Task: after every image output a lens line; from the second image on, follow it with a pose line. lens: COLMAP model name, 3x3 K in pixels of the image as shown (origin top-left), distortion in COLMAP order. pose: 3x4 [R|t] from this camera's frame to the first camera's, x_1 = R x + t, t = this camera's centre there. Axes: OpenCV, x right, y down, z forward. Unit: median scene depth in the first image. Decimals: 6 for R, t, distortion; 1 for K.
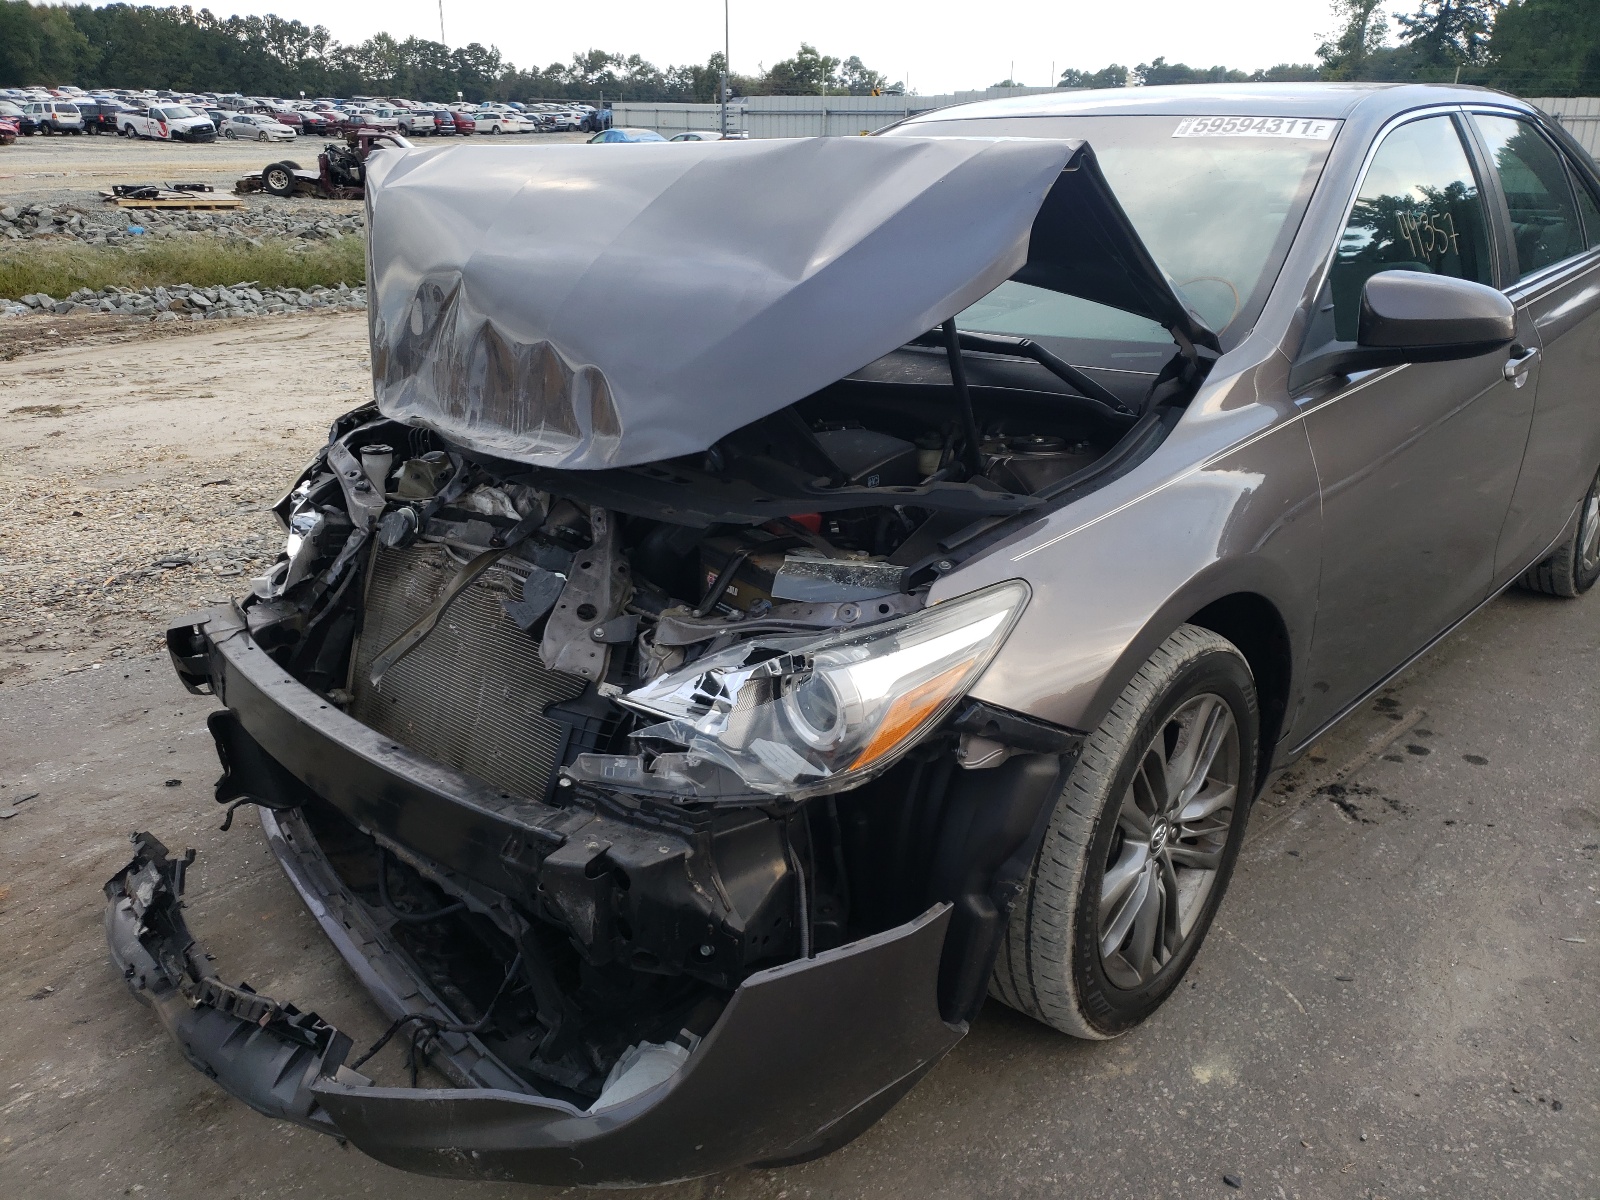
lens RADIAL K [[1222.9, 0, 798.9], [0, 1222.9, 601.9], [0, 0, 1]] dist [0.014711, 0.002492]
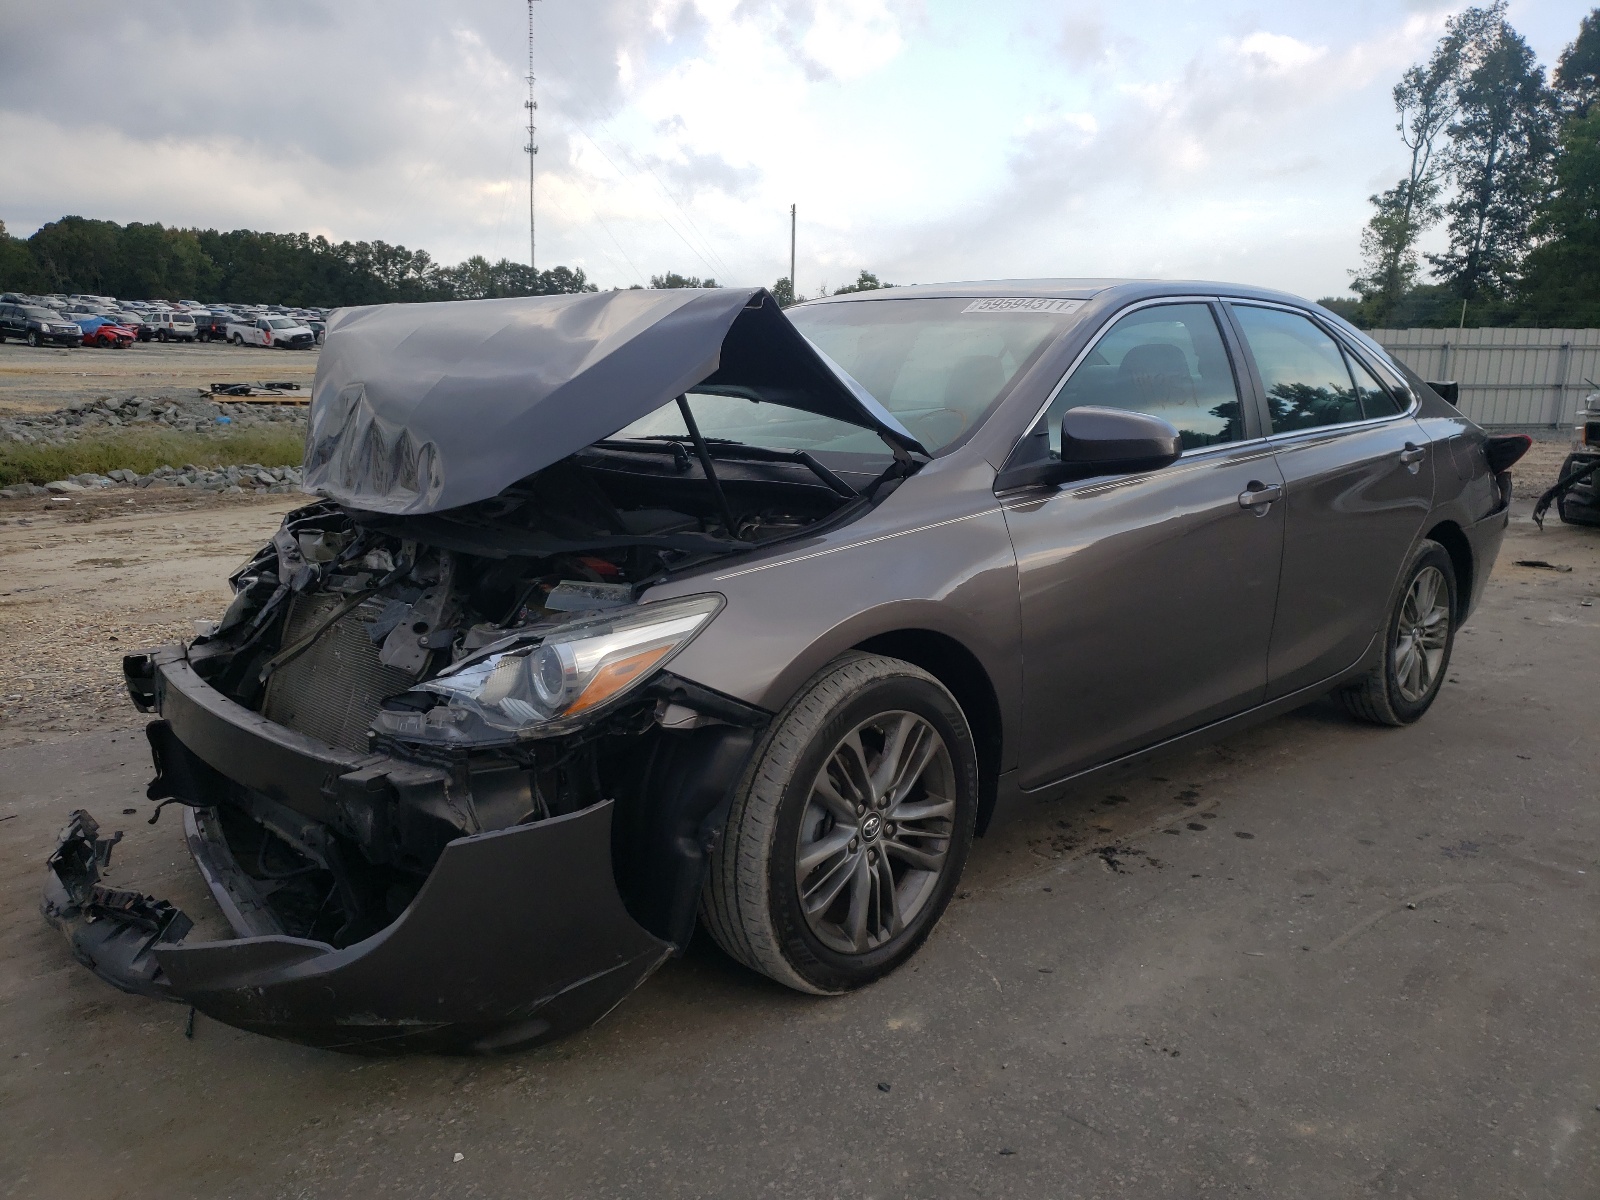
lens RADIAL K [[1222.9, 0, 802.1], [0, 1222.9, 594.0], [0, 0, 1]] dist [0.014711, 0.002492]
pose [[0.998686, 0.026658, -0.043763, 0.246116], [-0.033670, 0.985171, -0.168238, 0.151888], [0.038630, 0.169491, 0.984774, -0.243604]]
